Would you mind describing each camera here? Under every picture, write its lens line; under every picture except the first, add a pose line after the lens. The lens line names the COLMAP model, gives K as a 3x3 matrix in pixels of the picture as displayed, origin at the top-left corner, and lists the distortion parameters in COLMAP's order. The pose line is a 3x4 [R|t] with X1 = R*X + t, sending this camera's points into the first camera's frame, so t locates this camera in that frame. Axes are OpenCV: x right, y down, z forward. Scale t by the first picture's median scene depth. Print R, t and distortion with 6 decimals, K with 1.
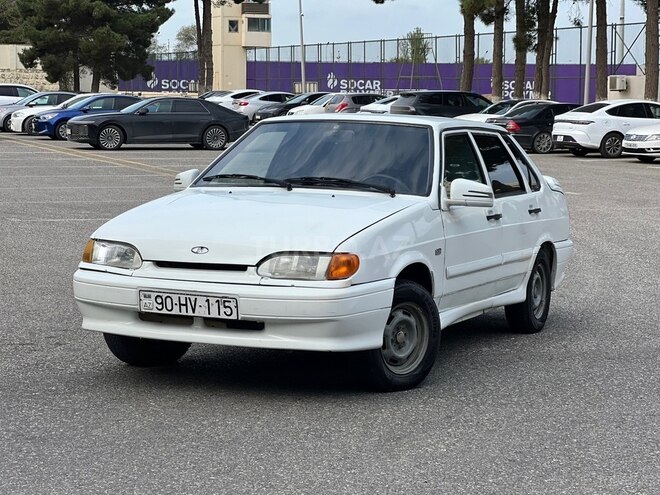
lens RADIAL K [[1443.2, 0, 332.1], [0, 1443.2, 248.1], [0, 0, 1]] dist [0.191191, 0.000000]
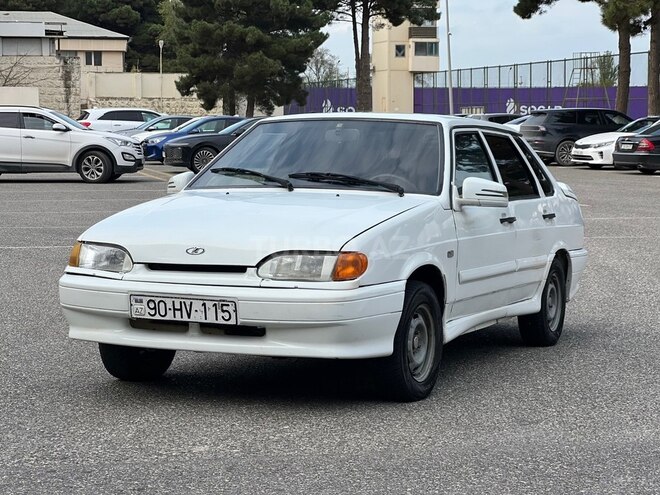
lens RADIAL K [[1443.2, 0, 333.0], [0, 1443.2, 250.5], [0, 0, 1]] dist [0.191191, 0.000000]
pose [[0.999968, -0.006829, 0.004212, -0.006916], [0.006920, 0.999734, -0.021991, 0.021702], [-0.004061, 0.022019, 0.999749, 0.070977]]
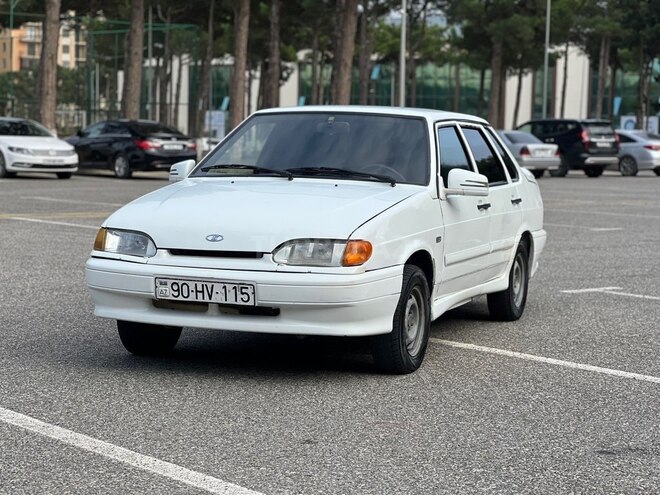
lens RADIAL K [[1443.2, 0, 327.0], [0, 1443.2, 252.0], [0, 0, 1]] dist [0.191191, 0.000000]
pose [[0.998353, -0.003580, 0.057266, -0.069213], [0.003251, 0.999978, 0.005839, 0.005401], [-0.057285, -0.005643, 0.998342, -0.022770]]
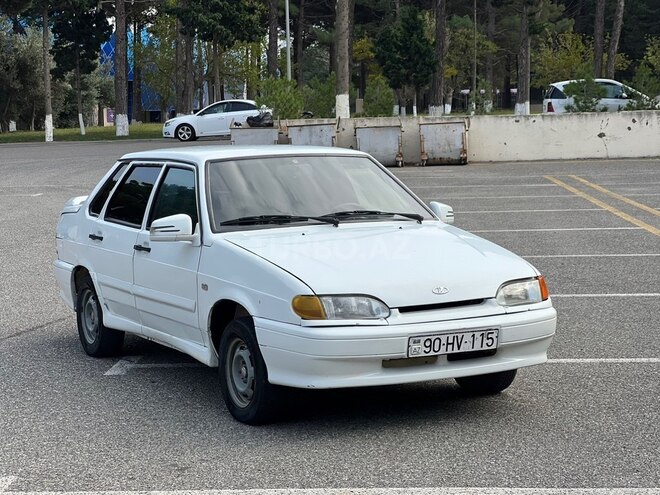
lens RADIAL K [[1443.2, 0, 345.8], [0, 1443.2, 252.2], [0, 0, 1]] dist [0.191191, 0.000000]
pose [[0.610066, -0.110937, 0.784546, -0.931118], [0.092454, 0.993353, 0.068570, -0.101906], [-0.786939, 0.030703, 0.616267, 0.398843]]
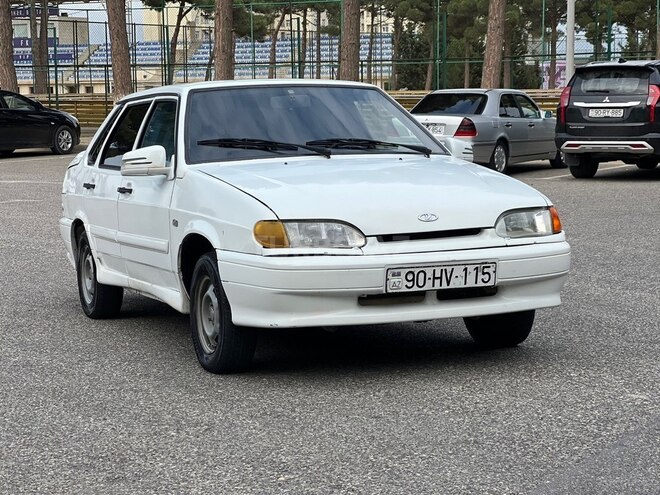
lens RADIAL K [[1443.2, 0, 332.3], [0, 1443.2, 247.5], [0, 0, 1]] dist [0.191191, 0.000000]
pose [[0.685310, -0.099016, 0.721489, -0.773488], [0.100974, 0.994064, 0.040514, -0.022389], [-0.721217, 0.045087, 0.691240, 0.406570]]
